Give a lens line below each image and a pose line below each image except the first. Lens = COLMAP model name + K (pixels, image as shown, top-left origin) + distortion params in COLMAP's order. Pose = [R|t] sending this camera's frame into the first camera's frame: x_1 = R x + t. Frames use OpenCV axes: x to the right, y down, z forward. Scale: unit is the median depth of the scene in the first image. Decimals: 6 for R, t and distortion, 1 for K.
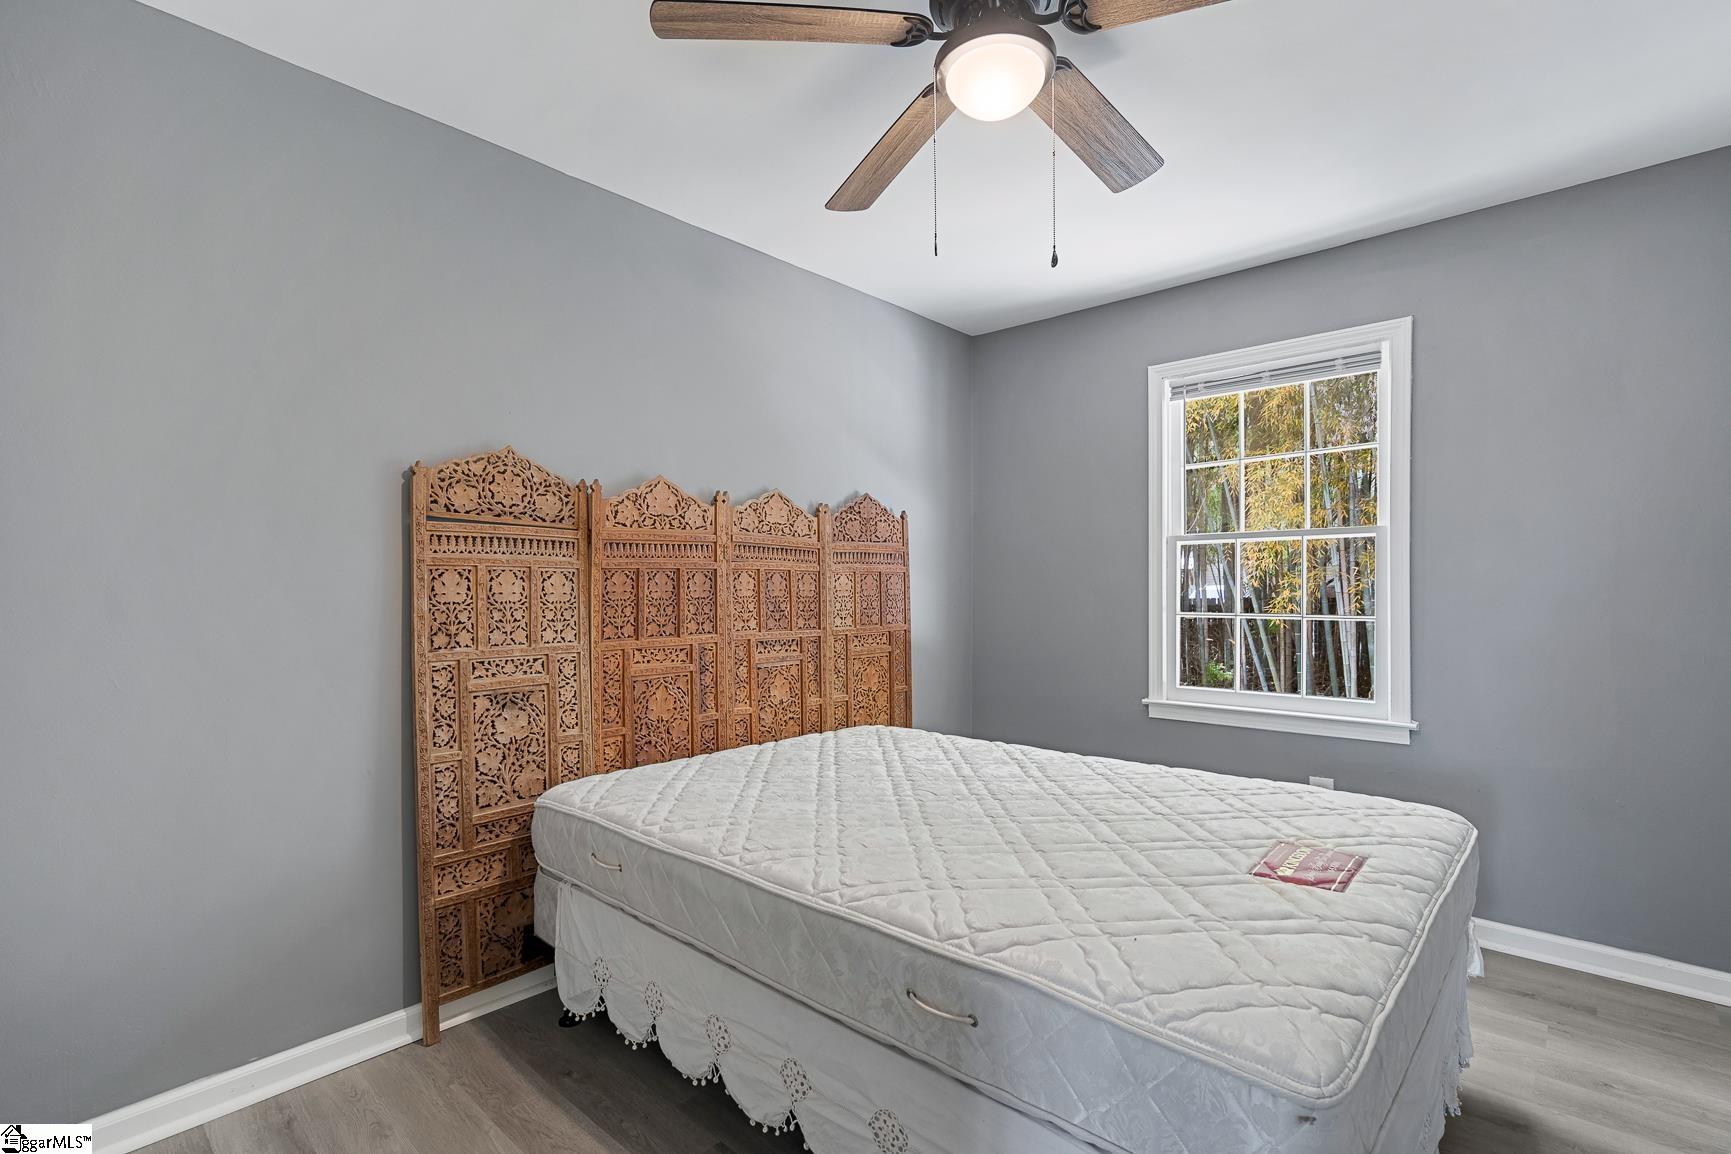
lens RADIAL K [[789.0, 0, 866.4], [0, 789.0, 600.3], [0, 0, 1]] dist [-0.004237, 0.000016]
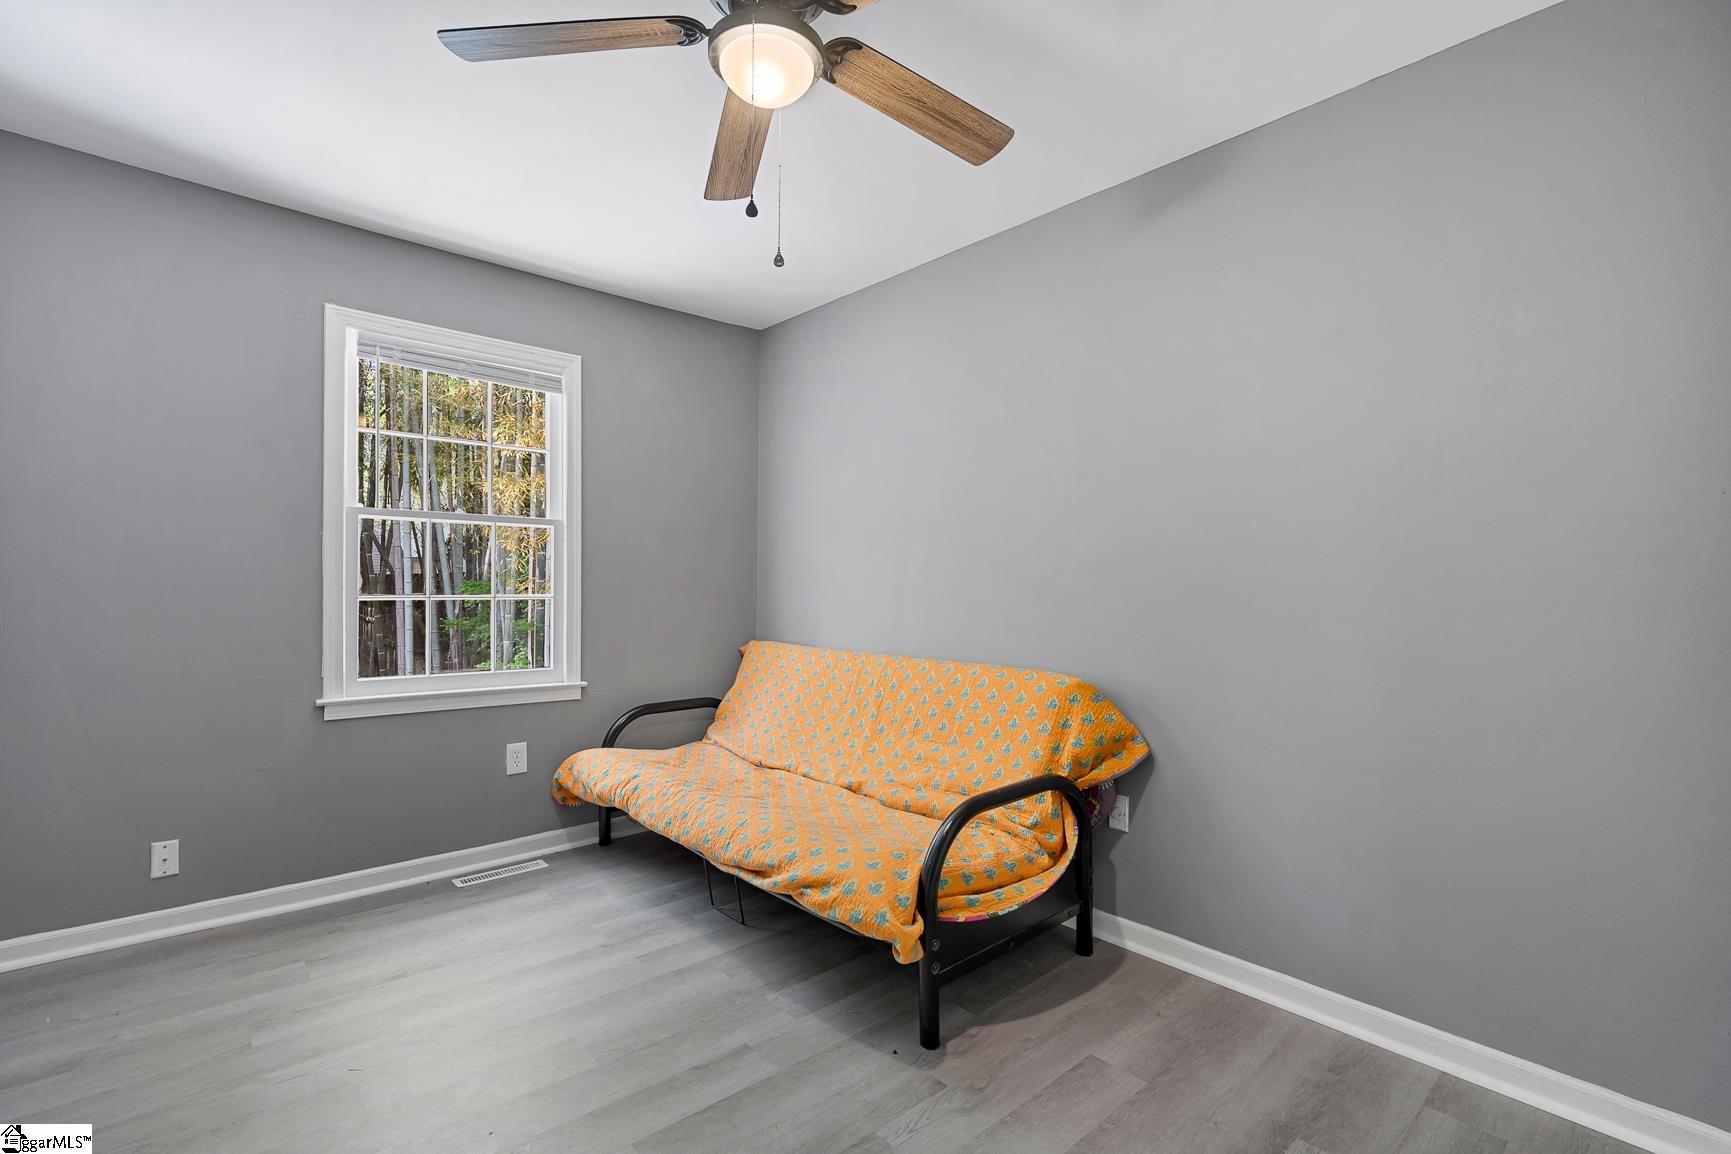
lens RADIAL K [[776.0, 0, 866.5], [0, 776.0, 544.4], [0, 0, 1]] dist [0.000703, 0.000258]
pose [[0.110311, 0.049876, 0.992645, -0.400392], [-0.009293, 0.998748, -0.049150, -0.003151], [-0.993854, -0.003803, 0.110637, 0.346281]]
